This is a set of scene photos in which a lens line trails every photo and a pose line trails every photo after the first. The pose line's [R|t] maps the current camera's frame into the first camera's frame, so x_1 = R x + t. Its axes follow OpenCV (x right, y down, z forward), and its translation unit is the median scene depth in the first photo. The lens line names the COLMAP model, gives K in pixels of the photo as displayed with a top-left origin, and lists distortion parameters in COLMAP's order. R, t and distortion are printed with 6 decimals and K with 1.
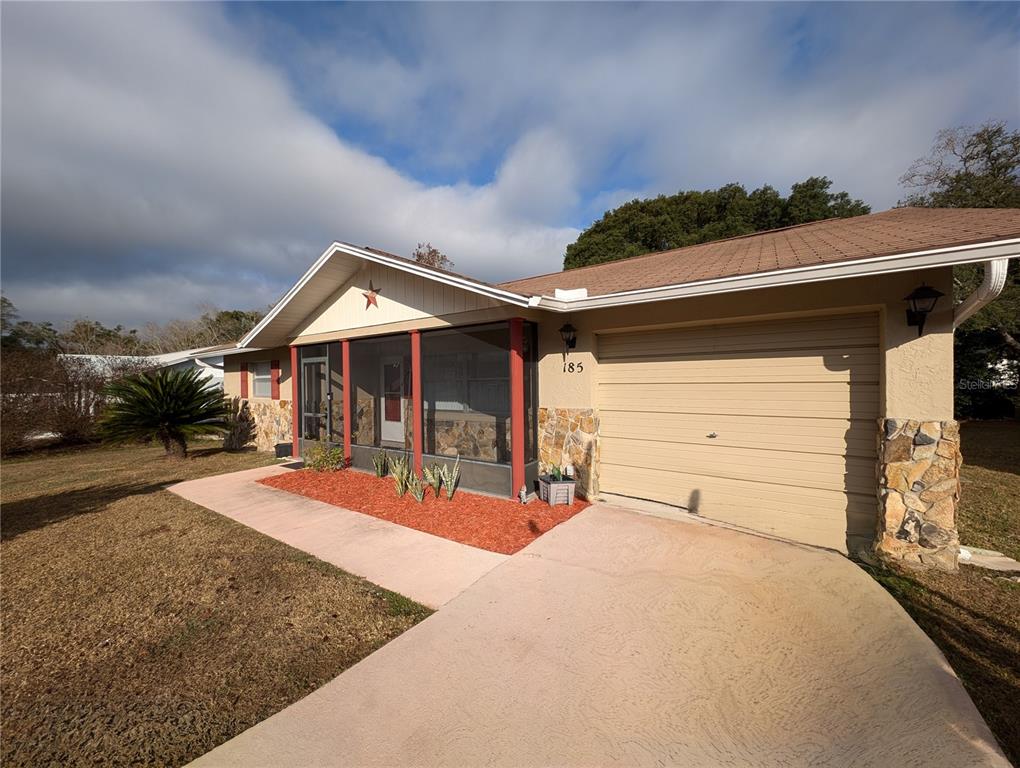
lens RADIAL K [[382.6, 0, 510.4], [0, 382.6, 387.2], [0, 0, 1]] dist [0.017004, -0.007897]
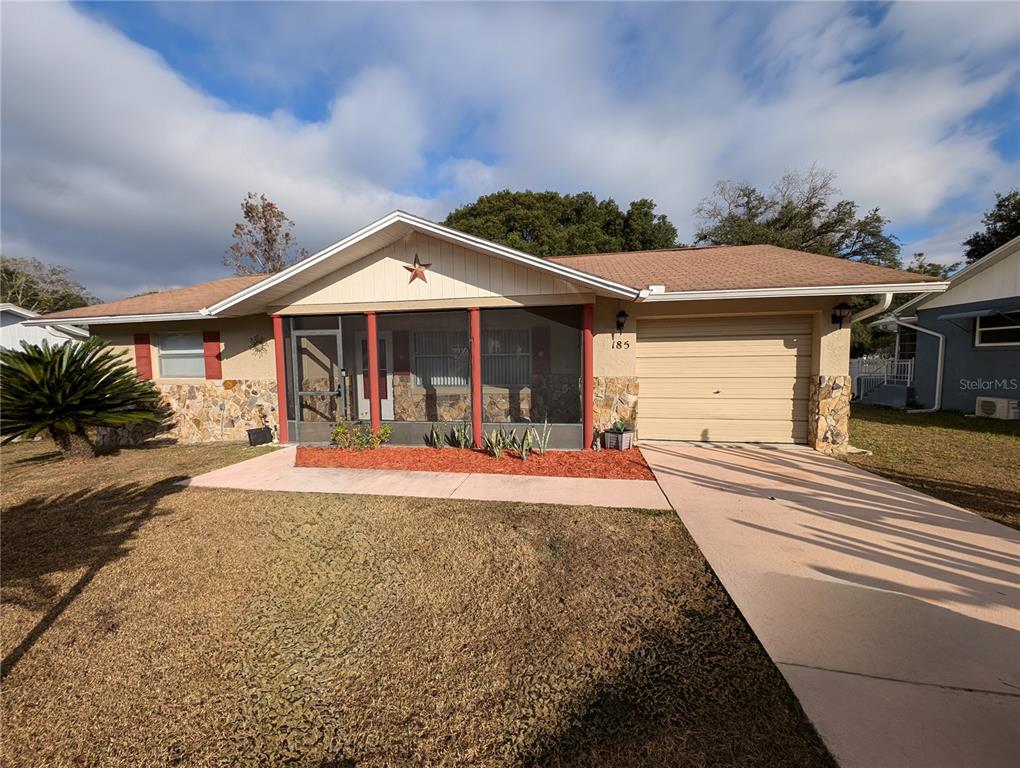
lens RADIAL K [[382.6, 0, 510.4], [0, 382.6, 387.2], [0, 0, 1]] dist [0.017004, -0.007897]
pose [[0.912211, -0.029442, 0.408661, -0.663906], [0.007952, 0.998499, 0.054188, 0.016659], [-0.409643, -0.046181, 0.911076, -0.023108]]
